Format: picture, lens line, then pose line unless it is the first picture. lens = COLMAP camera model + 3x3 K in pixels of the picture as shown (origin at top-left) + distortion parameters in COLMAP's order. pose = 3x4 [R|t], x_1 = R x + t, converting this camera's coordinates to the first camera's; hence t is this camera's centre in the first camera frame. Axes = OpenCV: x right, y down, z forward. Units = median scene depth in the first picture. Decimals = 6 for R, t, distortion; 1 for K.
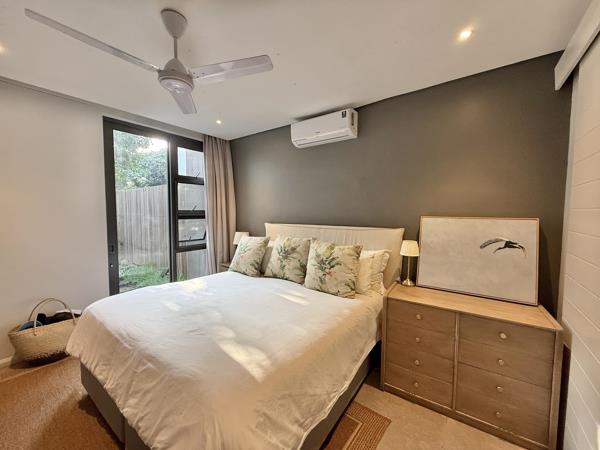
lens RADIAL K [[238.5, 0, 299.4], [0, 238.5, 223.5], [0, 0, 1]] dist [0.001366, 0.000252]
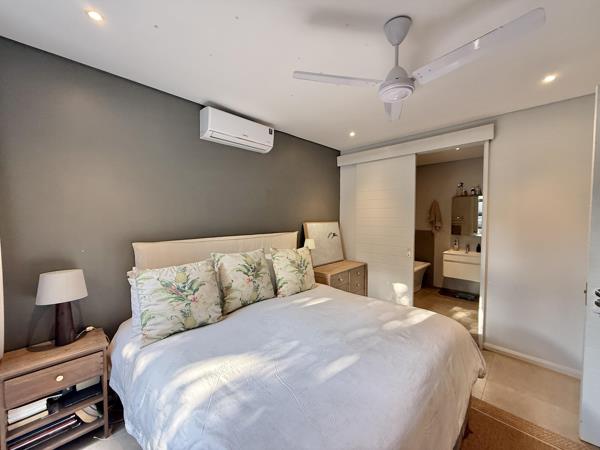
lens RADIAL K [[238.5, 0, 299.4], [0, 238.5, 223.5], [0, 0, 1]] dist [0.001366, 0.000252]
pose [[0.142145, -0.017907, 0.989684, -0.964112], [0.082255, 0.996592, 0.006219, -0.035015], [-0.986422, 0.080522, 0.143133, 0.812903]]
